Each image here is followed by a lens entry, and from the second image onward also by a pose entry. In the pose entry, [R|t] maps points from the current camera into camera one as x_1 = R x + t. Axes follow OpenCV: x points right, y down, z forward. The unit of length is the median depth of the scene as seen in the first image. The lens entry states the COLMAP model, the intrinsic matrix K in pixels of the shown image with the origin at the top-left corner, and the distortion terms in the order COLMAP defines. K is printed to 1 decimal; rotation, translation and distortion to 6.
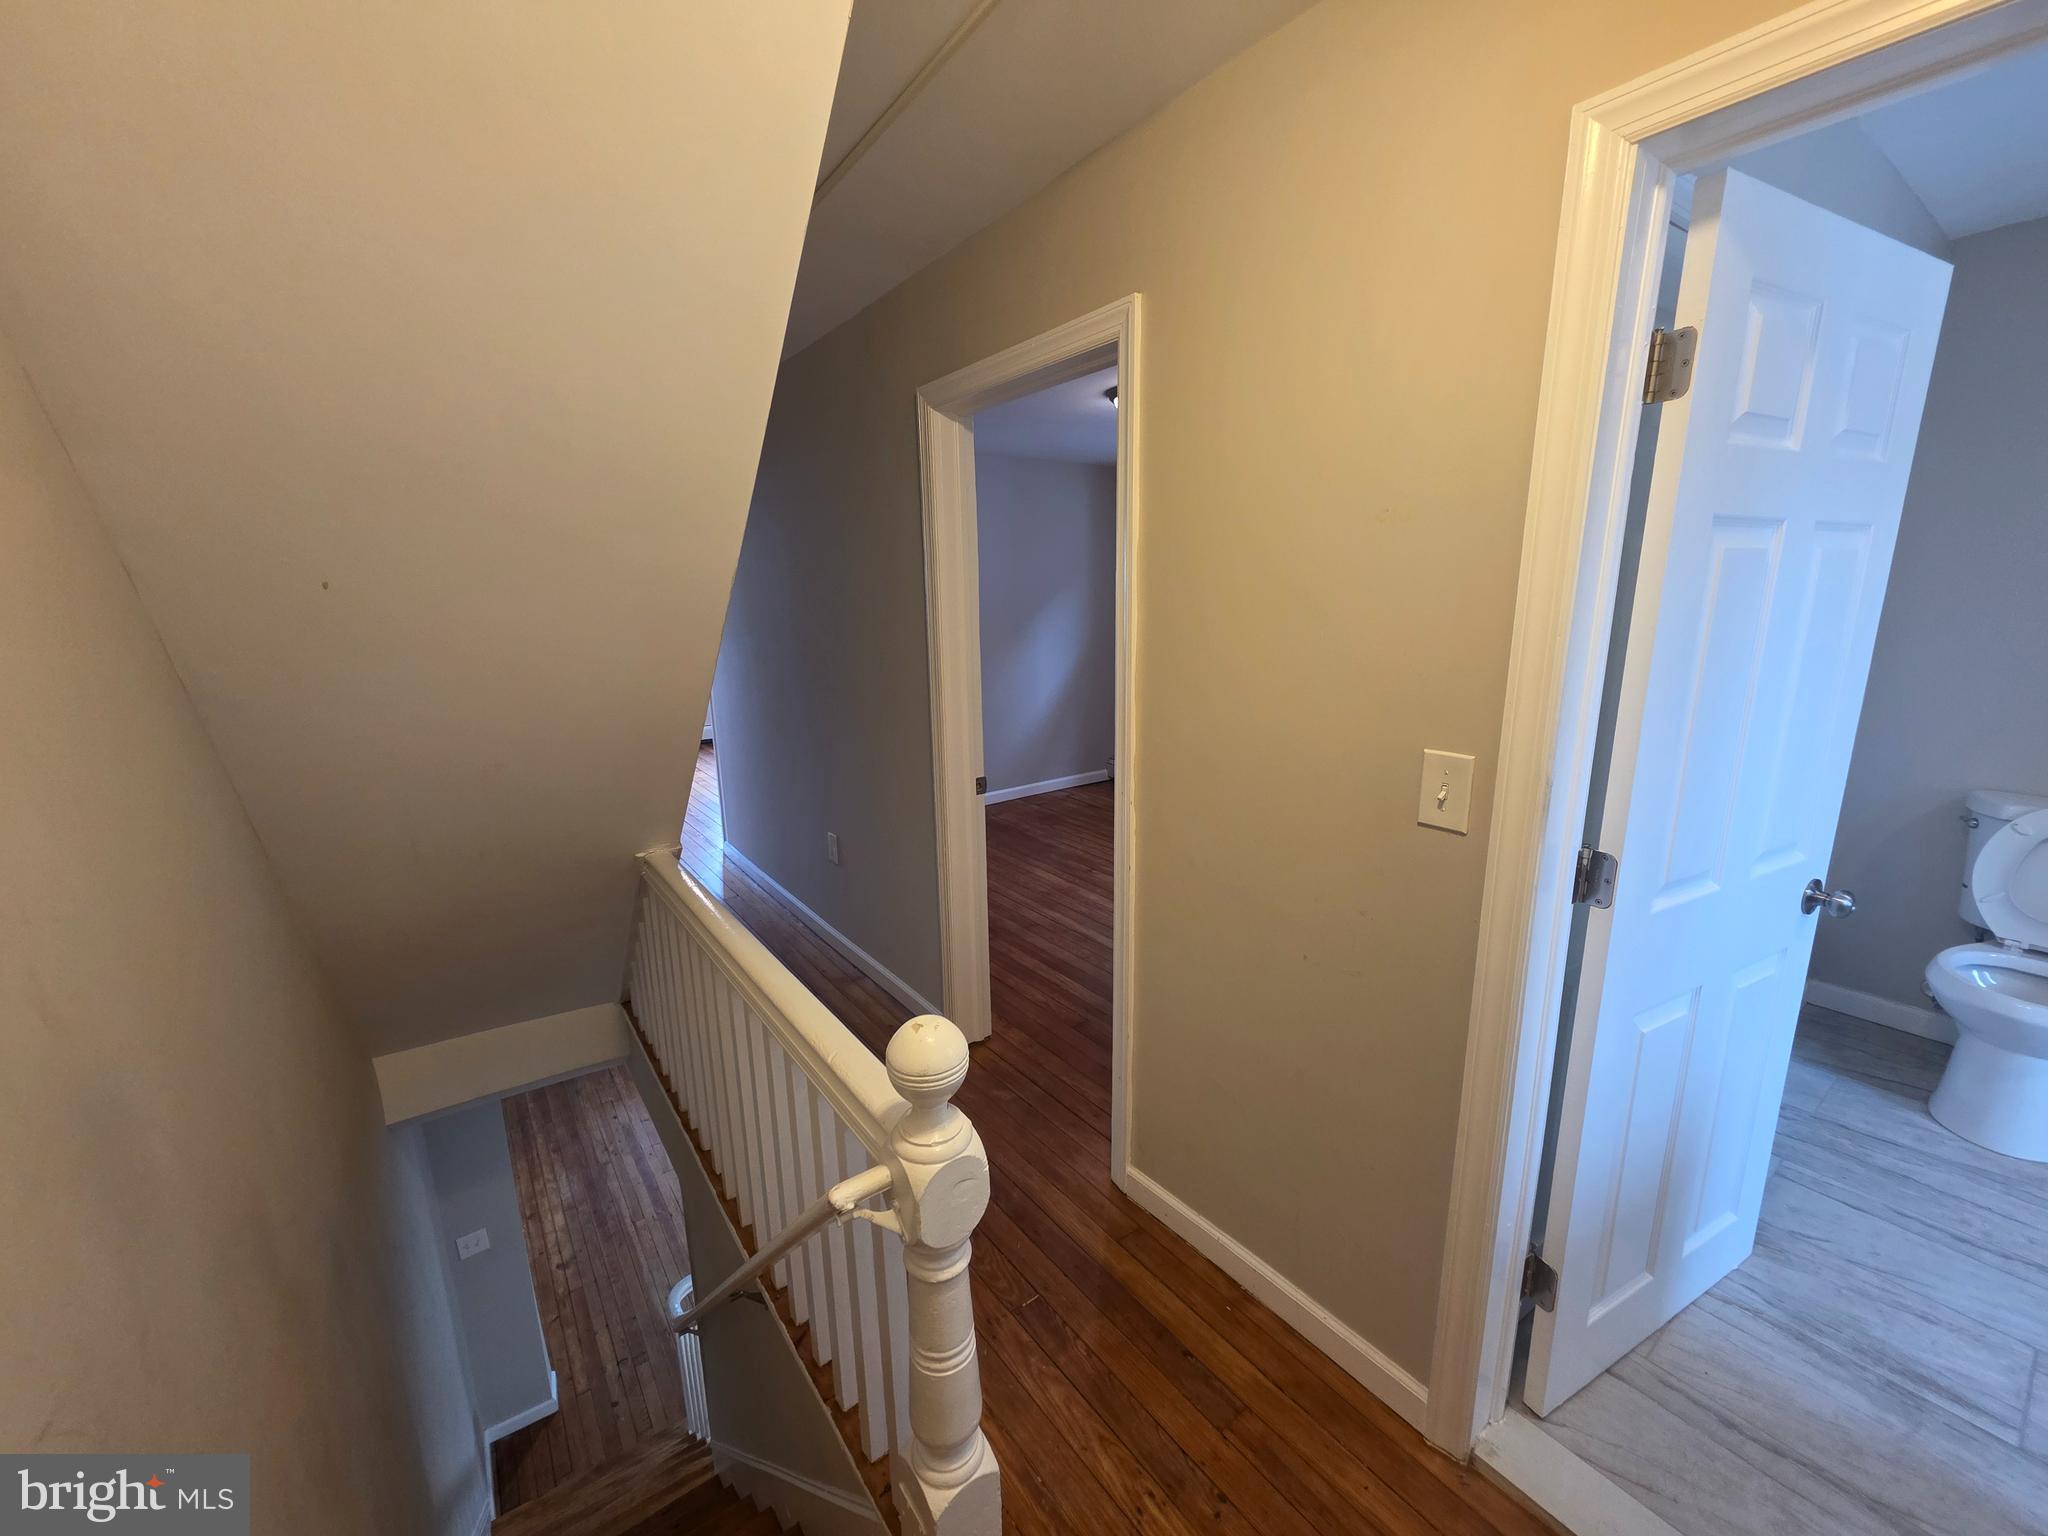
lens RADIAL K [[824.0, 0, 1024.4], [0, 824.0, 772.6], [0, 0, 1]] dist [0.000818, 0.000744]
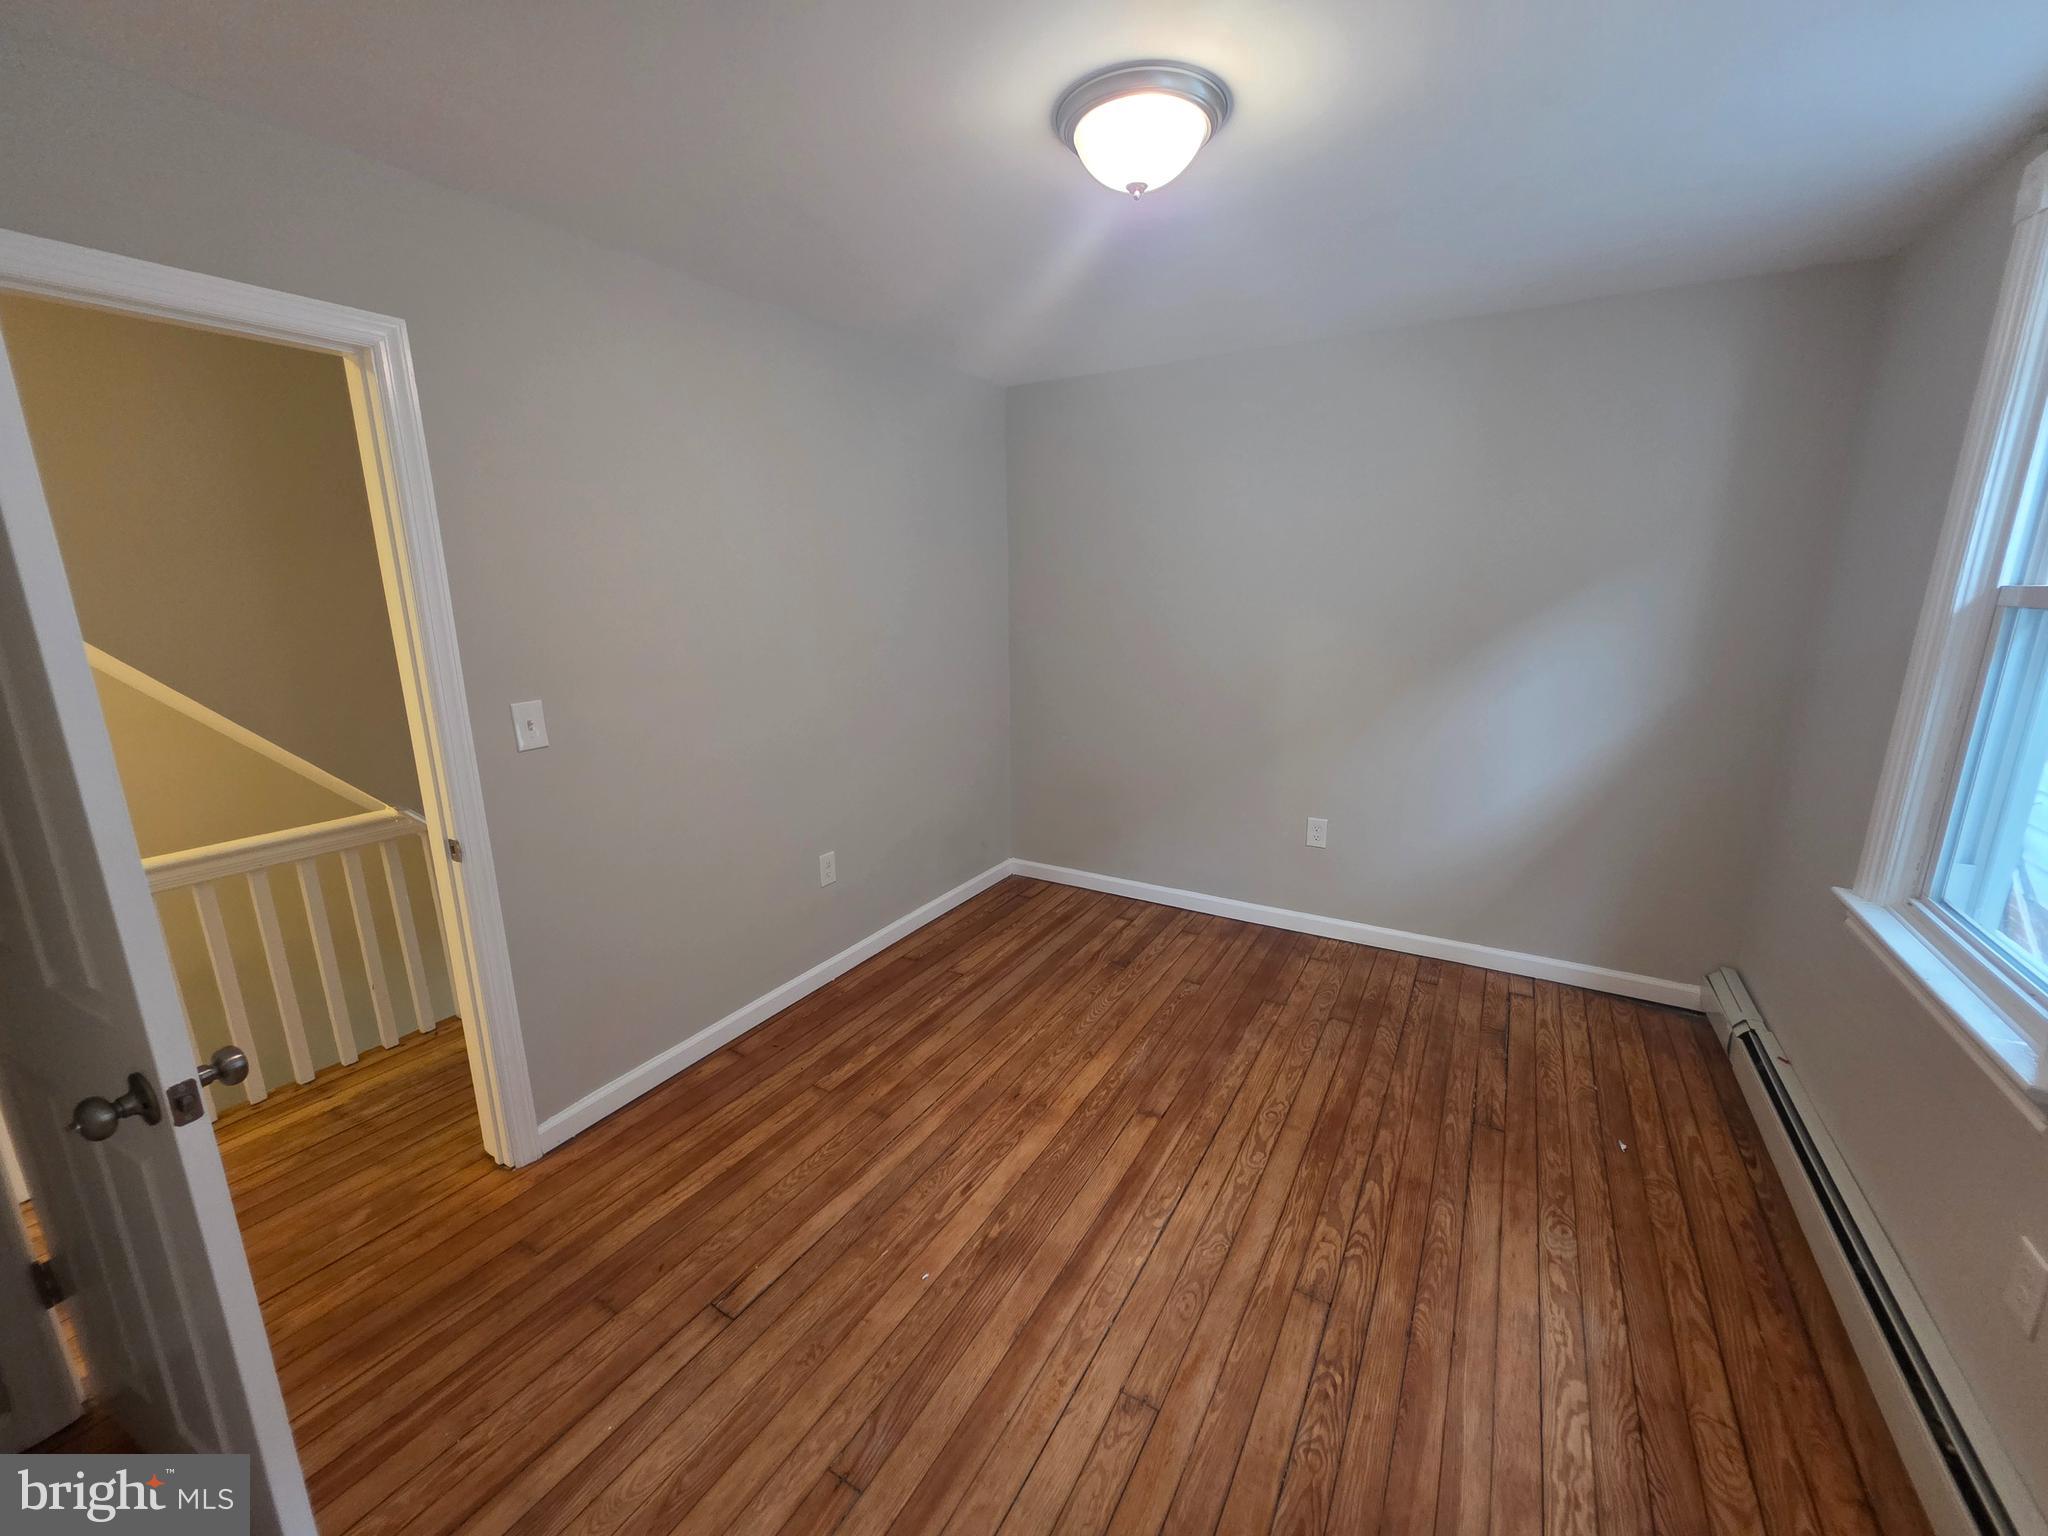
lens RADIAL K [[824.0, 0, 1027.6], [0, 824.0, 770.2], [0, 0, 1]] dist [0.000818, 0.000744]
pose [[0.395582, 0.231411, -0.888799, 0.507748], [-0.208874, 0.965046, 0.158299, -0.176955], [0.894364, 0.123027, 0.430091, 0.722453]]
